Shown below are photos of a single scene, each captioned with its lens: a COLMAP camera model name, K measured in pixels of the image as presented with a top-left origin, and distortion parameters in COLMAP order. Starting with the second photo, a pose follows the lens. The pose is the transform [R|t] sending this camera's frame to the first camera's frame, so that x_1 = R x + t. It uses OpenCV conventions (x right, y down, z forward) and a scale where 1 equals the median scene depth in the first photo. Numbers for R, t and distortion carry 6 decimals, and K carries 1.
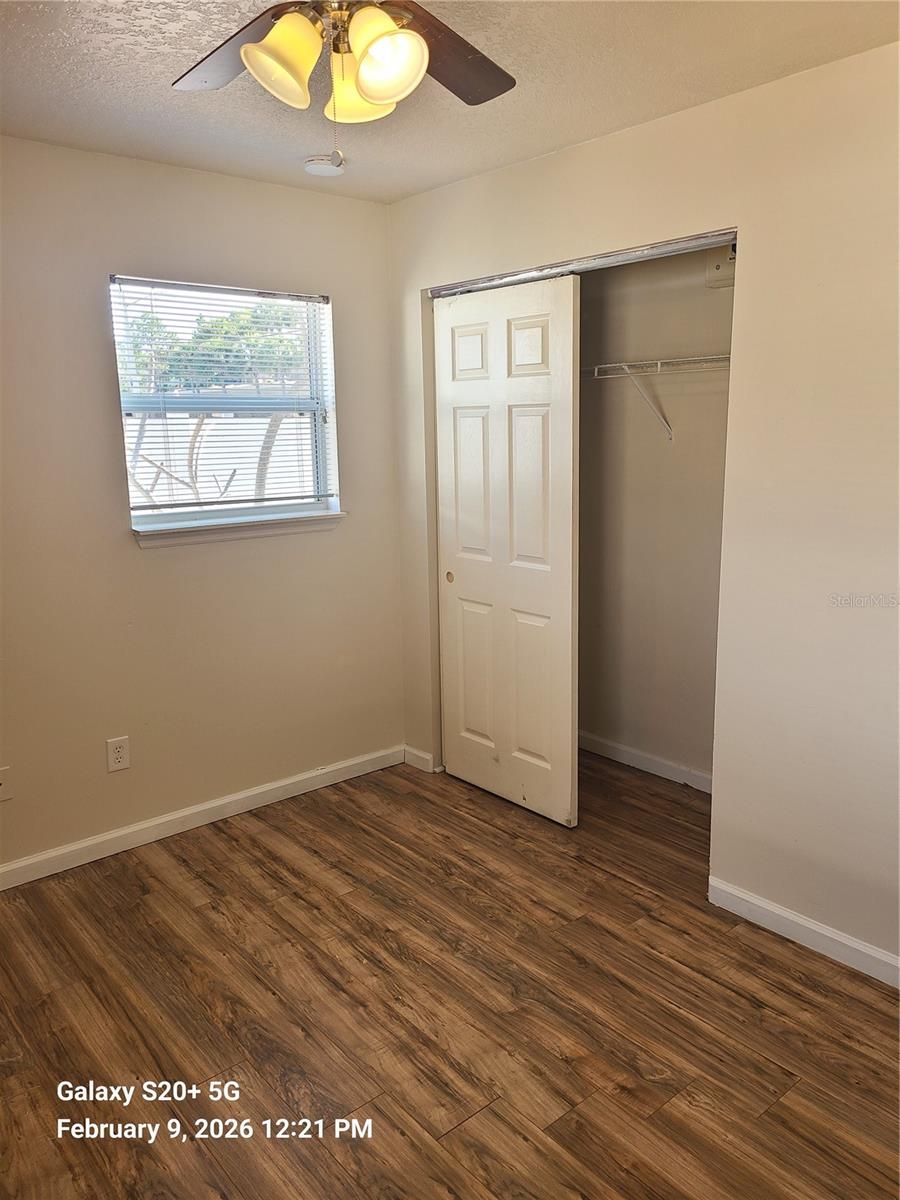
lens RADIAL K [[885.7, 0, 461.5], [0, 885.7, 594.1], [0, 0, 1]] dist [0.062442, -0.052104]
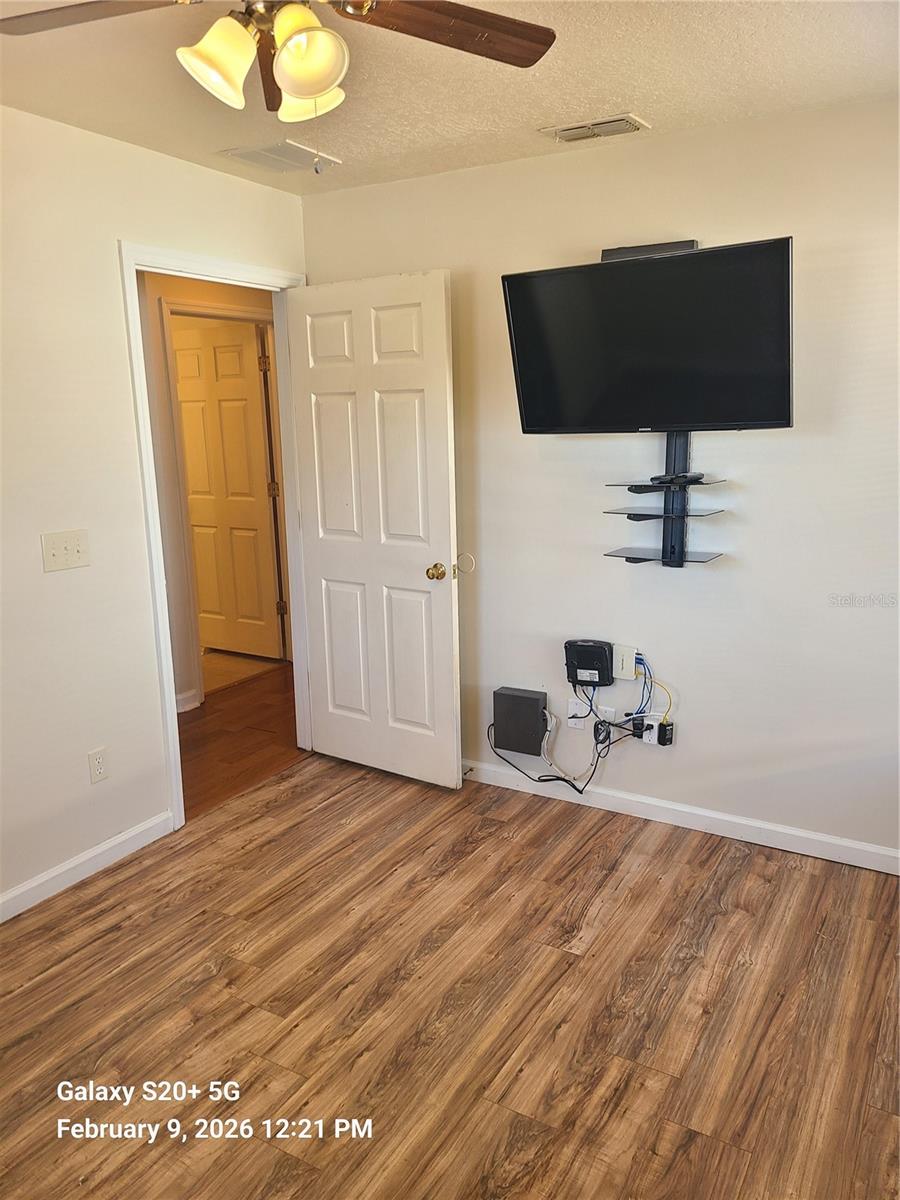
lens RADIAL K [[893.6, 0, 462.6], [0, 893.6, 601.0], [0, 0, 1]] dist [0.066271, -0.061209]
pose [[-0.335538, -0.172783, 0.926046, -0.801248], [0.199549, 0.947690, 0.249125, -0.136455], [-0.920649, 0.268383, -0.283507, 0.791602]]
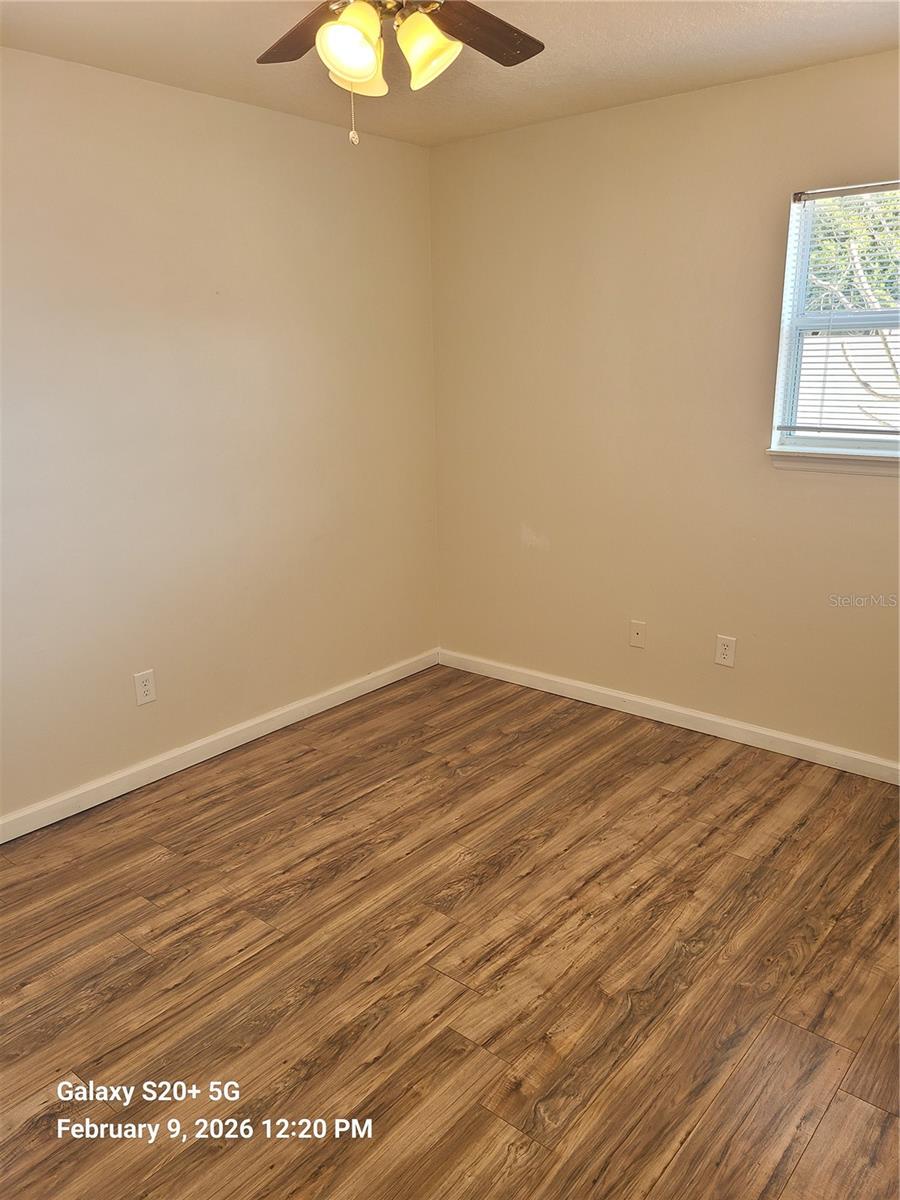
lens RADIAL K [[893.6, 0, 462.6], [0, 893.6, 601.0], [0, 0, 1]] dist [0.066271, -0.061209]
pose [[0.177413, 0.275312, -0.944843, 0.786656], [-0.180067, 0.952946, 0.243862, -0.122253], [0.967523, 0.126871, 0.218640, 0.582746]]
